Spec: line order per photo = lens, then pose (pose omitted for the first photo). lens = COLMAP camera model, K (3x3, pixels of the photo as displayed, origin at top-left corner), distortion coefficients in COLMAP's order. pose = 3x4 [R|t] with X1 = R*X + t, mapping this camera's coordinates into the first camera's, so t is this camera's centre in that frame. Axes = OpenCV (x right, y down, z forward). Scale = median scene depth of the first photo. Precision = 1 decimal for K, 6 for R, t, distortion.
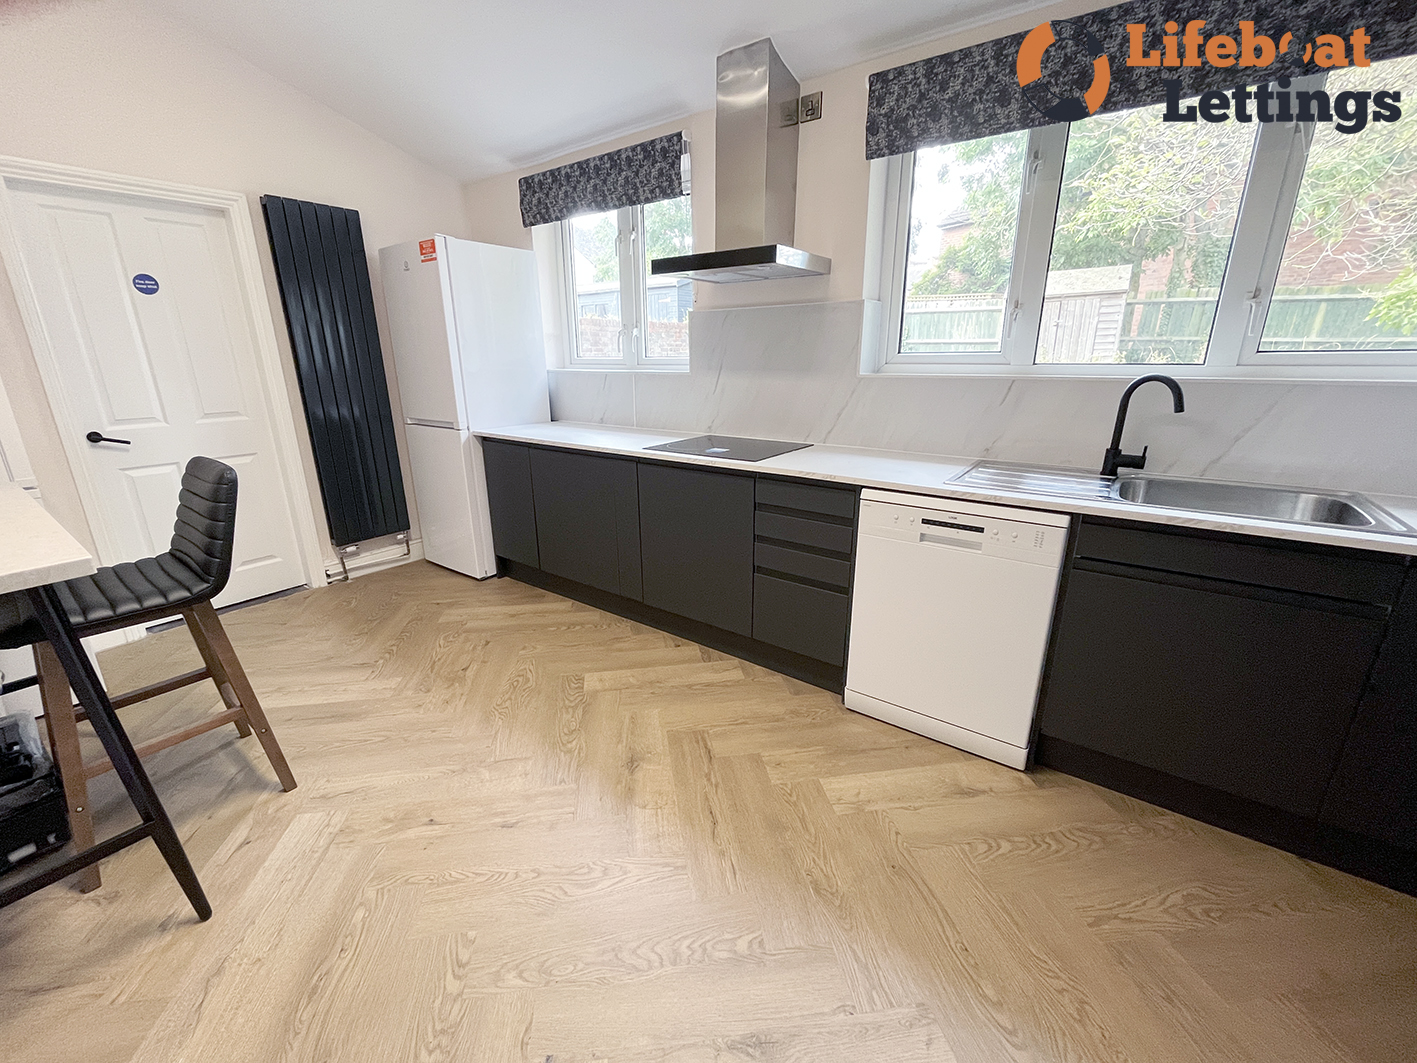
lens RADIAL K [[583.7, 0, 708.5], [0, 583.7, 531.5], [0, 0, 1]] dist [-0.001374, 0.000034]
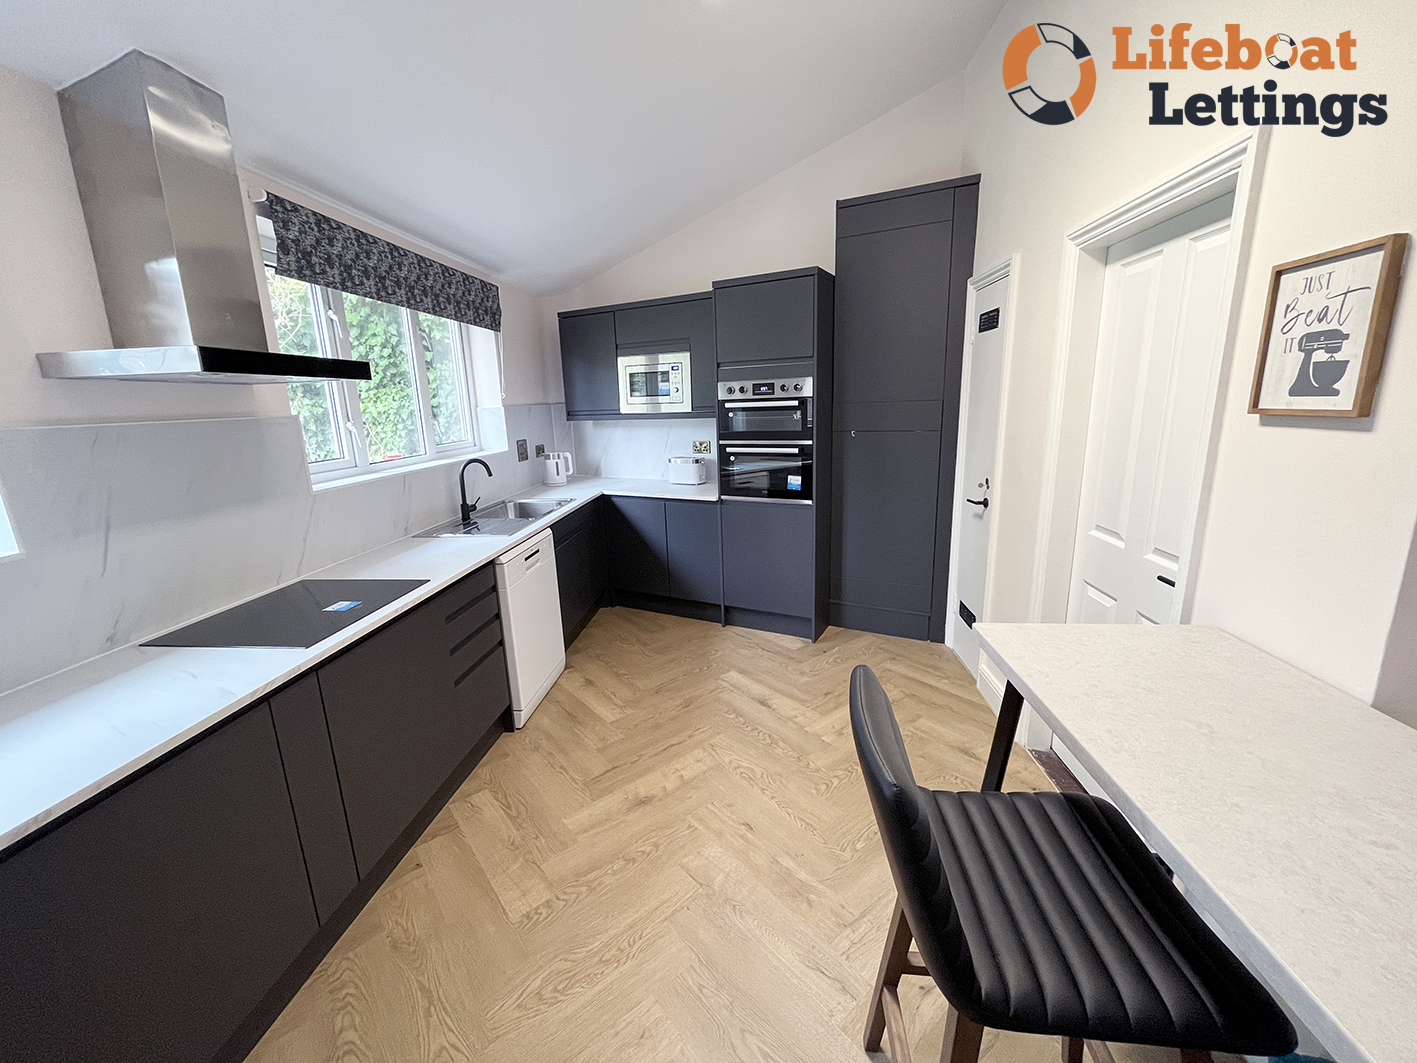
lens RADIAL K [[583.7, 0, 708.5], [0, 583.7, 531.5], [0, 0, 1]] dist [-0.001374, 0.000034]
pose [[-0.514914, -0.165766, 0.841062, -1.082044], [0.290632, 0.889261, 0.353196, -0.453309], [-0.806472, 0.426306, -0.409716, 1.141388]]
